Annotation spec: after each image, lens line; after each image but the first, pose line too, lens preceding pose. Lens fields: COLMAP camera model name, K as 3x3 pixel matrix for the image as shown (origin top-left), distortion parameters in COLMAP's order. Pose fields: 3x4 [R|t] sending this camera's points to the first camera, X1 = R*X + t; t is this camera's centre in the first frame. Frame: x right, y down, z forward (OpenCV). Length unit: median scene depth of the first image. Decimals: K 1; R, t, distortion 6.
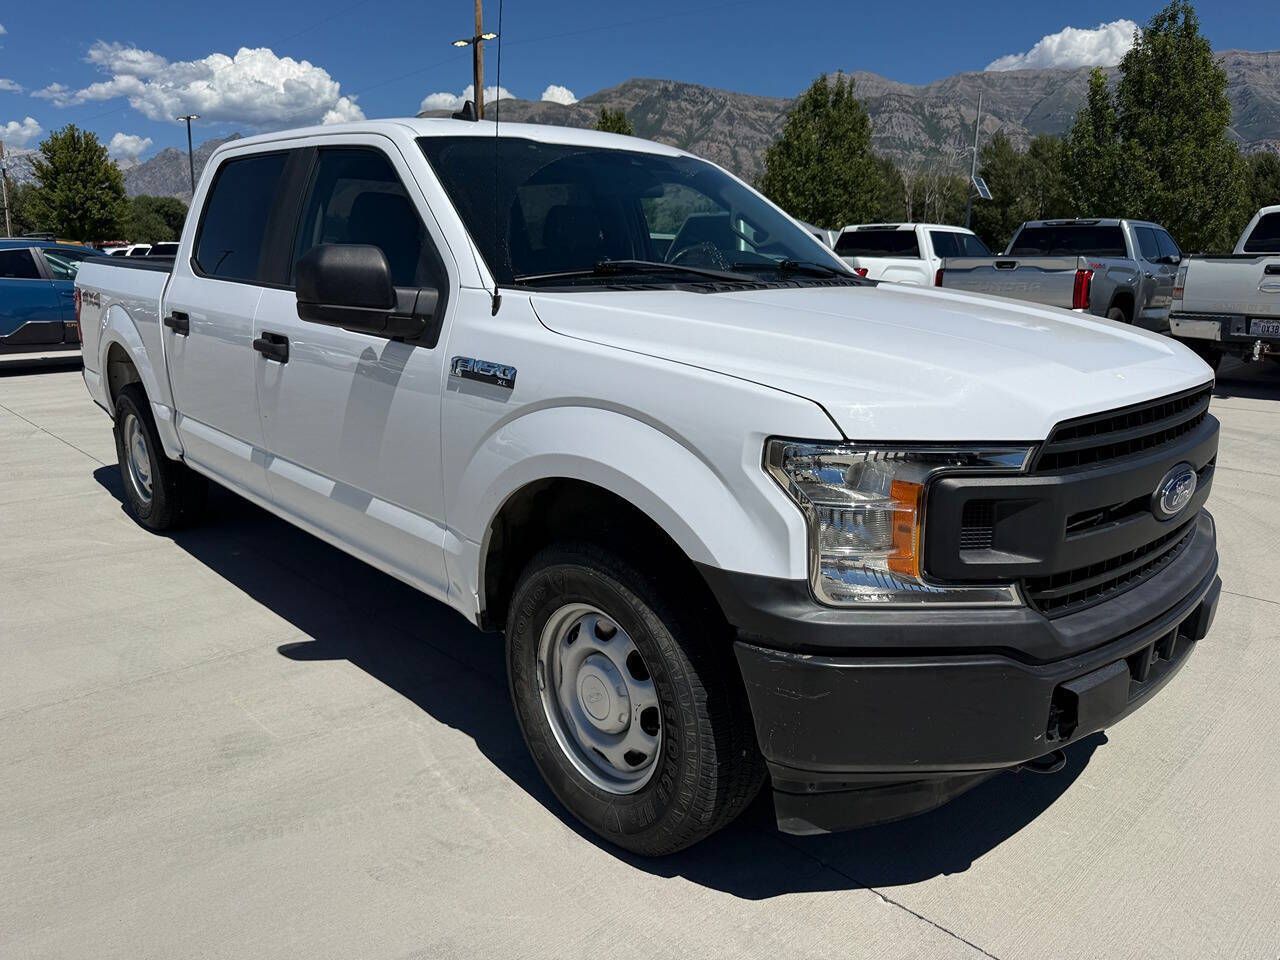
lens RADIAL K [[1296.2, 0, 640.0], [0, 1296.2, 480.0], [0, 0, 1]] dist [-0.077014, -0.000487]
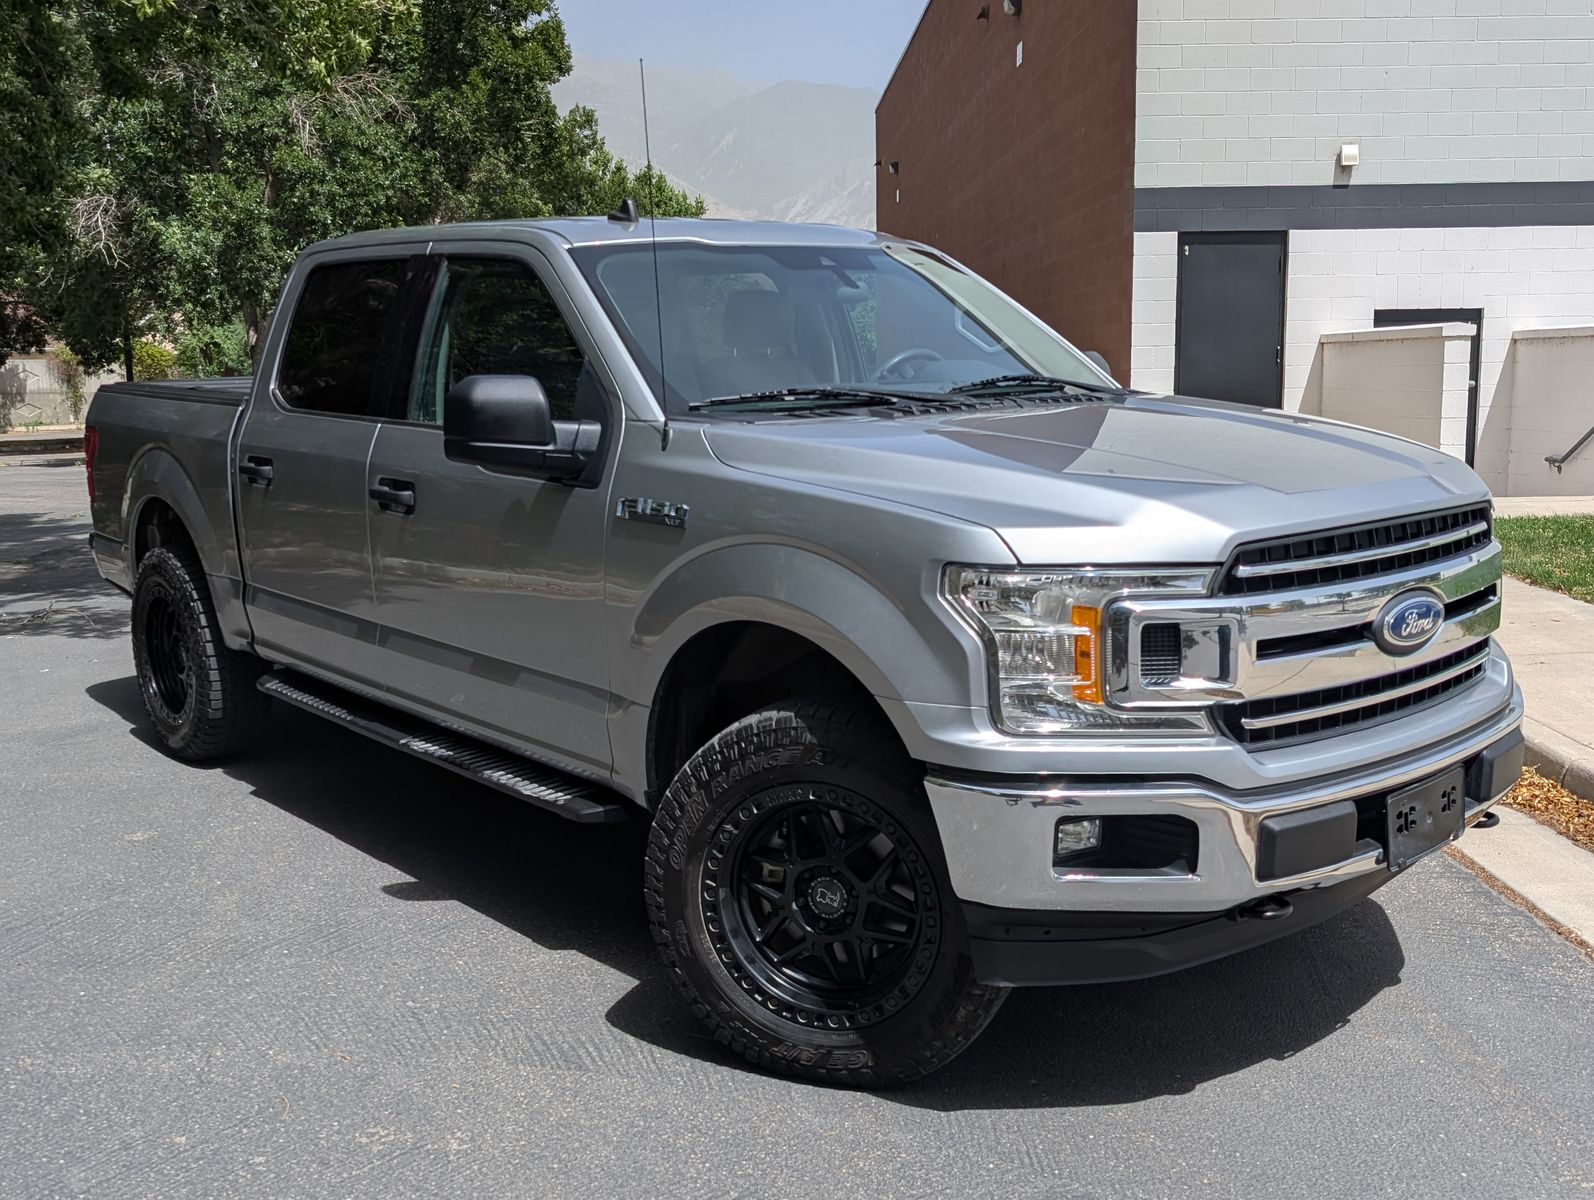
lens RADIAL K [[1945.2, 0, 797.0], [0, 1945.2, 600.0], [0, 0, 1]] dist [0.003658, -0.000175]
pose [[0.999237, -0.016483, -0.035410, 0.025452], [0.014575, 0.998463, -0.053474, 0.049029], [0.036237, 0.052917, 0.997941, -0.333903]]
